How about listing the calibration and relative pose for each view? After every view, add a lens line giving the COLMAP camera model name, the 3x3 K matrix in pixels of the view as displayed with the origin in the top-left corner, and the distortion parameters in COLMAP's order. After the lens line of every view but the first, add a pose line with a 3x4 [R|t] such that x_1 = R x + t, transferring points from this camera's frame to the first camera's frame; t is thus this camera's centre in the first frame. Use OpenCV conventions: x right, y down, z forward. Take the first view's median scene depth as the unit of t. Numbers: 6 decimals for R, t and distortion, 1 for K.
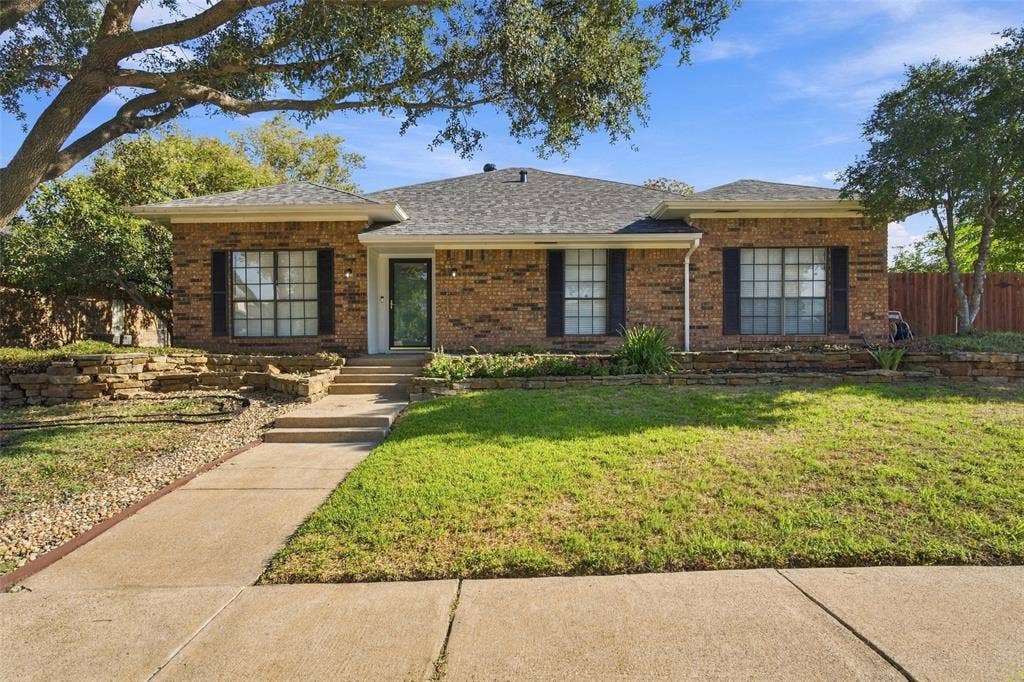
lens RADIAL K [[493.3, 0, 500.4], [0, 493.3, 337.5], [0, 0, 1]] dist [0.004310, 0.001406]
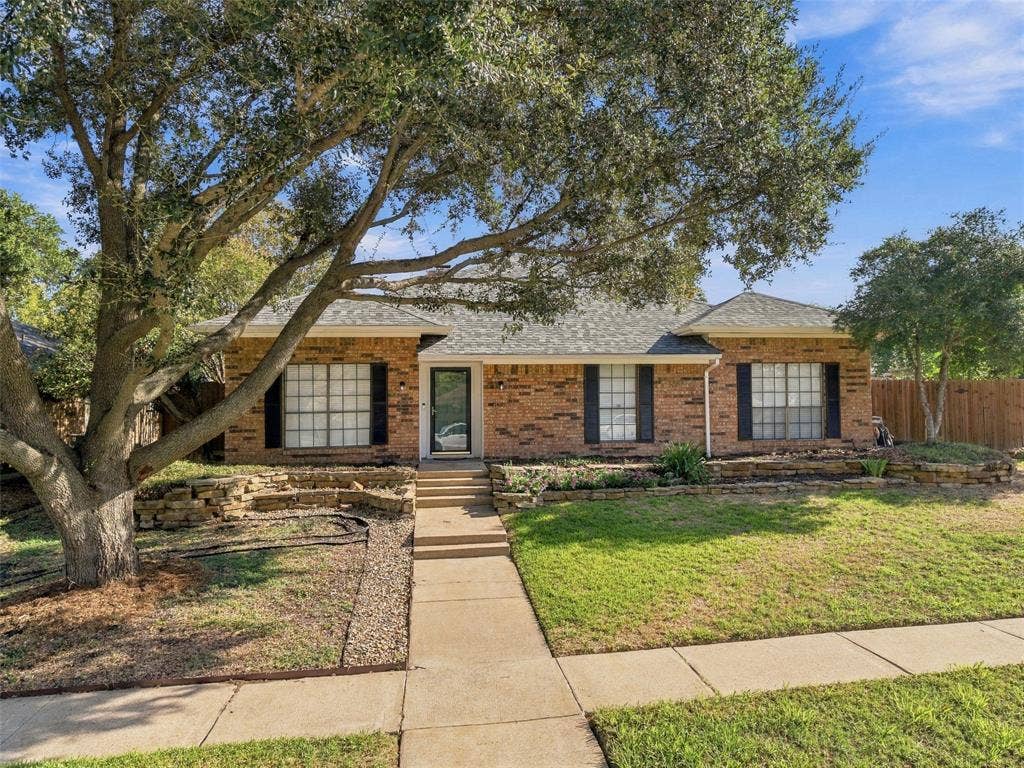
lens RADIAL K [[575.6, 0, 512.0], [0, 575.6, 384.0], [0, 0, 1]] dist [0.036891, -0.029625]
pose [[0.992633, -0.001741, 0.121146, -0.224129], [0.004986, 0.999637, -0.026484, -0.101727], [-0.121056, 0.026893, 0.992281, -0.257663]]
